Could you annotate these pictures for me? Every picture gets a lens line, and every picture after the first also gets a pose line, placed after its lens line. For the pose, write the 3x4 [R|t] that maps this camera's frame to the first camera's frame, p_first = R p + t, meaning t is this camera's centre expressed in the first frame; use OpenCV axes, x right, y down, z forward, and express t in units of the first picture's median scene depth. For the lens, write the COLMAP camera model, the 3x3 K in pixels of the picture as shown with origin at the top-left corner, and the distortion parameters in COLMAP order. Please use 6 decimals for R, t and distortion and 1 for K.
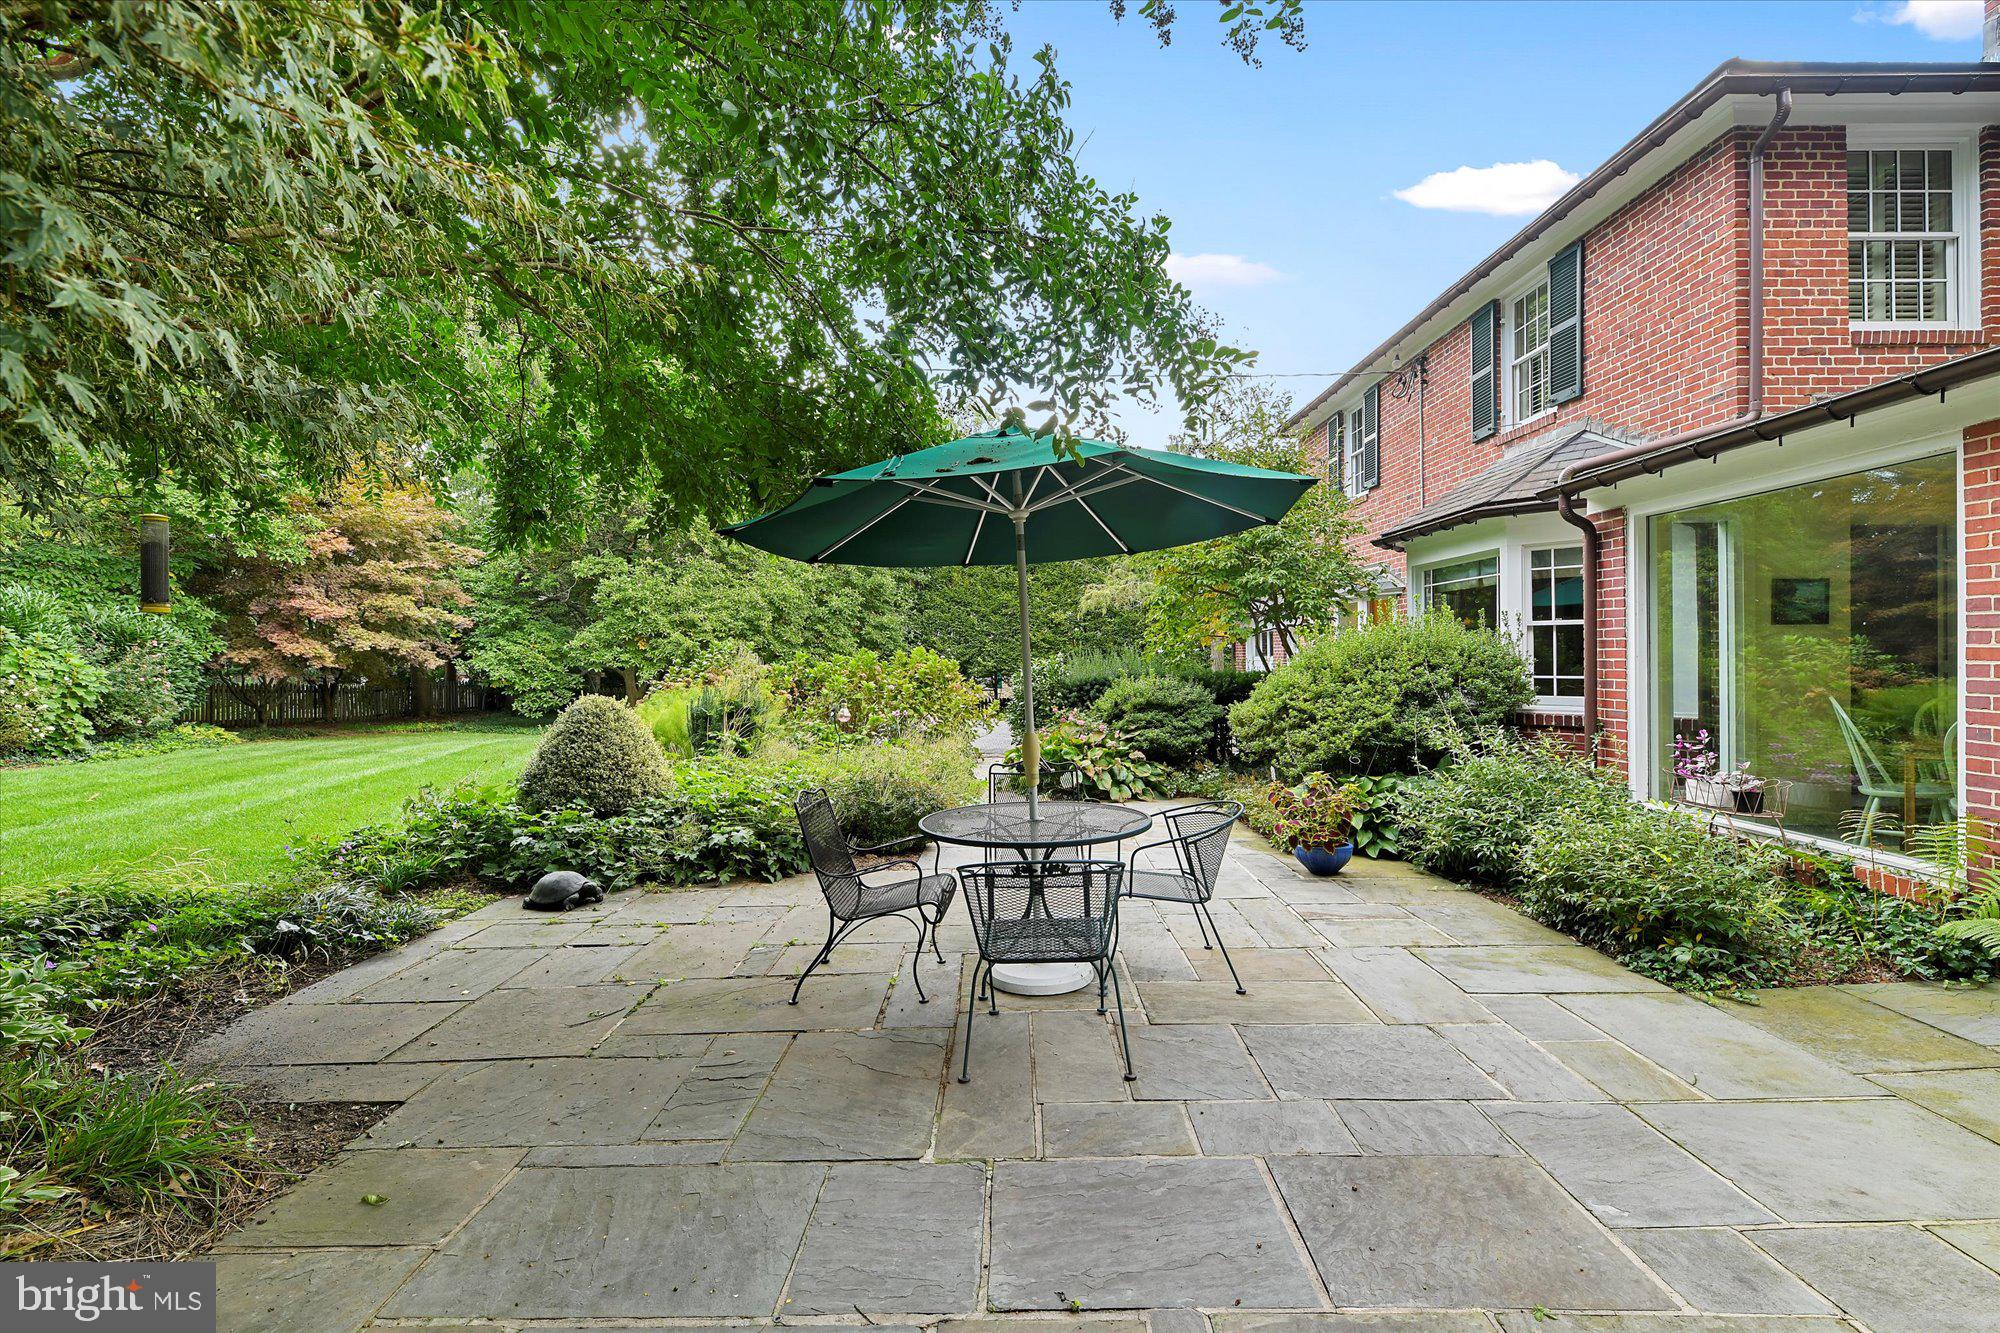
lens RADIAL K [[889.2, 0, 1003.1], [0, 889.2, 660.1], [0, 0, 1]] dist [0.006460, -0.004442]
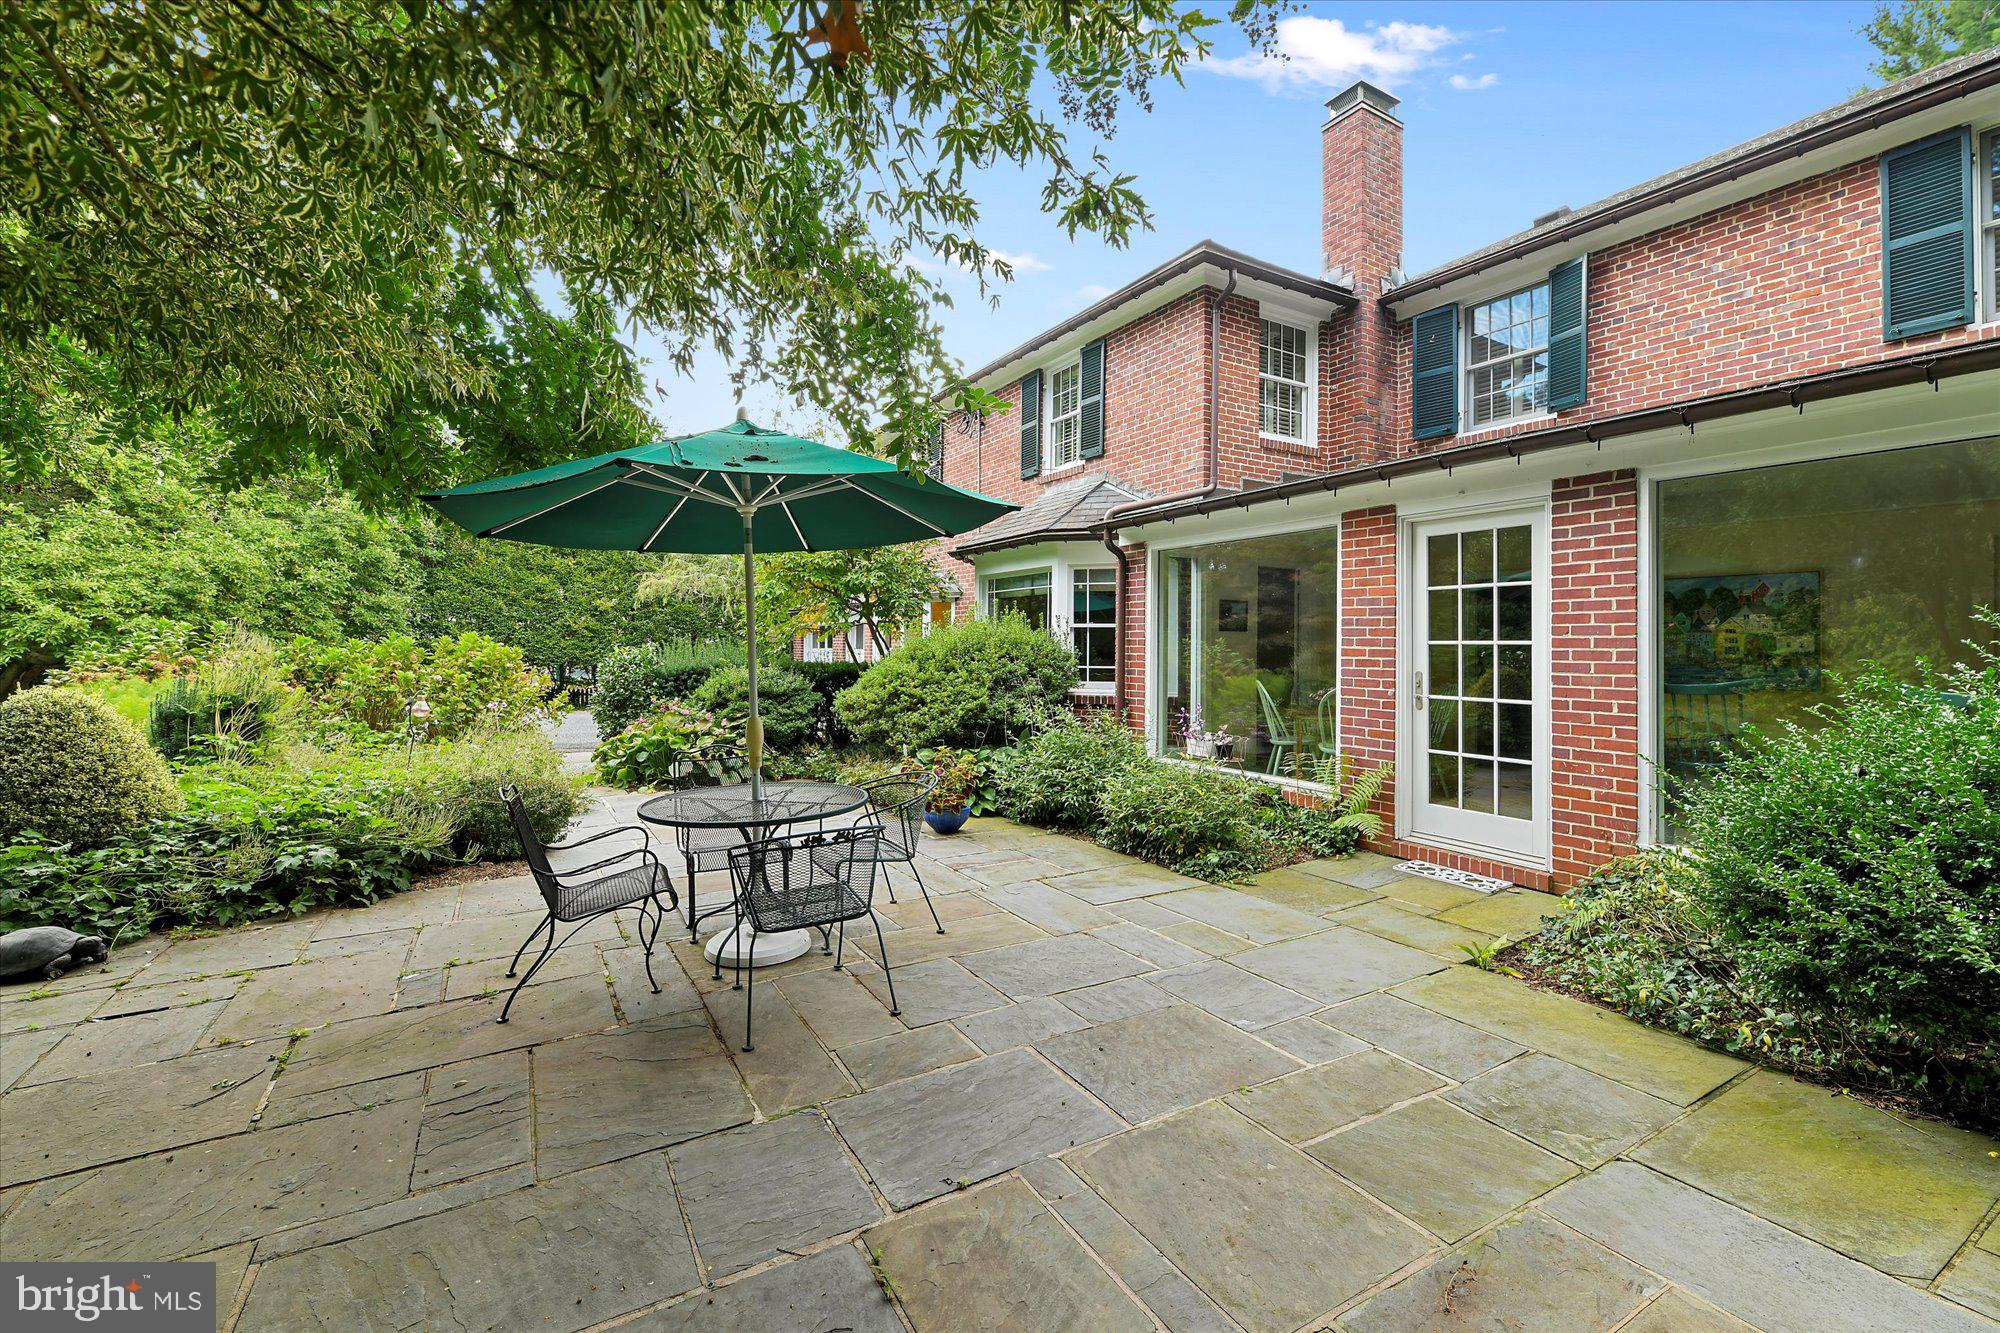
lens RADIAL K [[841.6, 0, 1008.2], [0, 841.6, 641.1], [0, 0, 1]] dist [0.000310, -0.000729]
pose [[0.860081, 0.017893, 0.509843, -0.133220], [-0.011354, 0.999809, -0.015936, 0.002533], [-0.510031, 0.007917, 0.860120, -0.004400]]
